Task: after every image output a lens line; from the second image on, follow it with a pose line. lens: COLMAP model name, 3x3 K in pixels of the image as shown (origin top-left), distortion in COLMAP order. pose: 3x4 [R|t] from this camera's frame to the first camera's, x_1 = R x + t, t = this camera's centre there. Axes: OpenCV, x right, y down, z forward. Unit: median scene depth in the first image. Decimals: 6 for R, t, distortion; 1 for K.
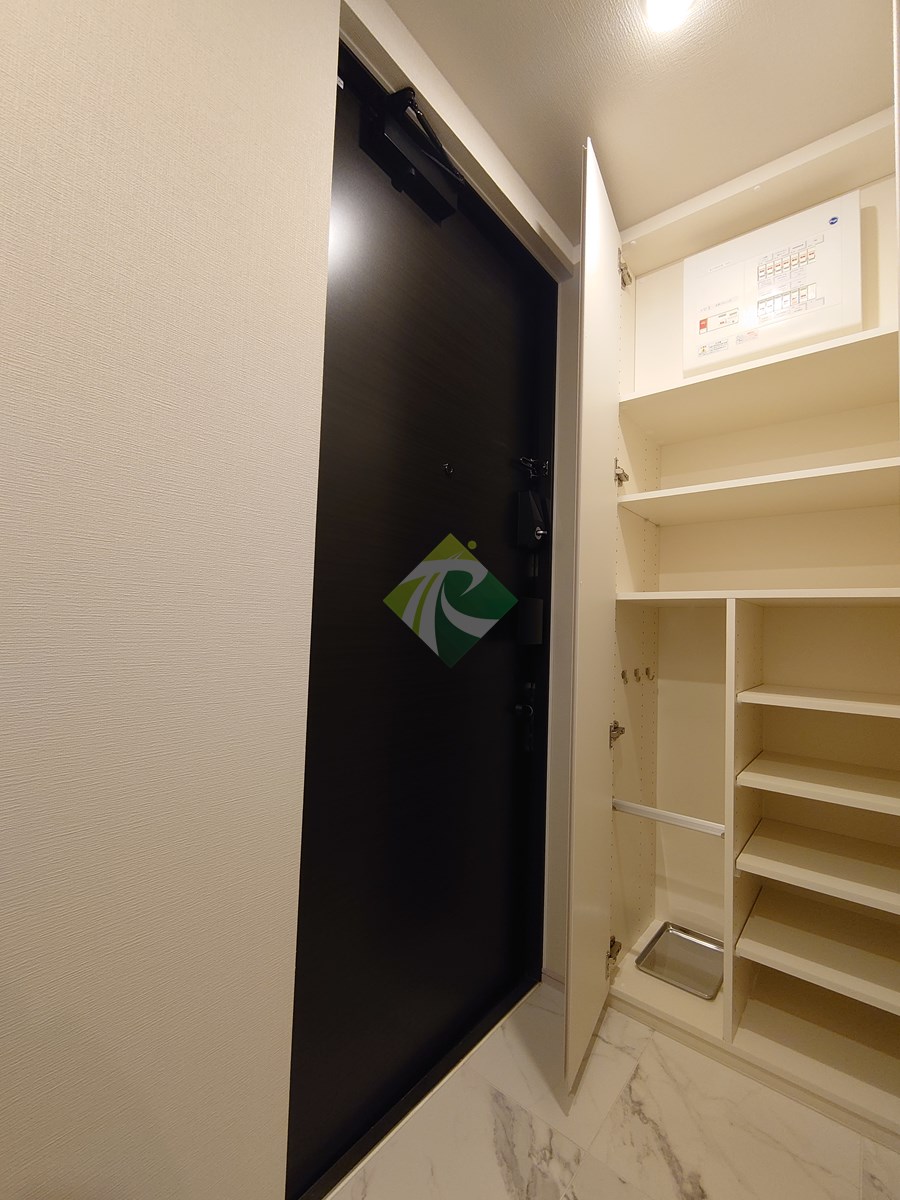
lens RADIAL K [[507.0, 0, 450.0], [0, 507.0, 600.0], [0, 0, 1]] dist [-0.010311, 0.001210]
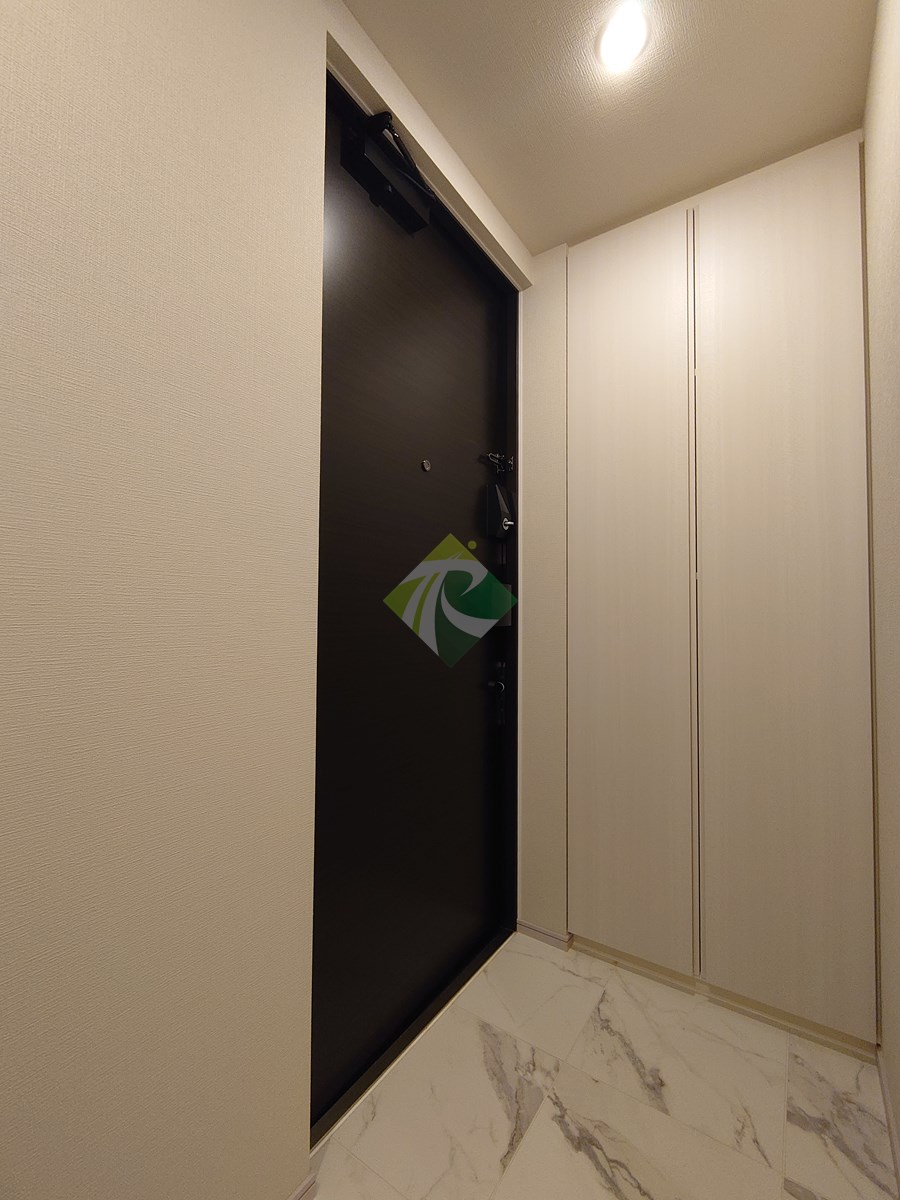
lens RADIAL K [[507.0, 0, 450.0], [0, 507.0, 600.0], [0, 0, 1]] dist [-0.010311, 0.001210]
pose [[0.995731, -0.023200, 0.089340, -0.065978], [0.021469, 0.999564, 0.020289, 0.009182], [-0.089772, -0.018284, 0.995795, -0.105739]]
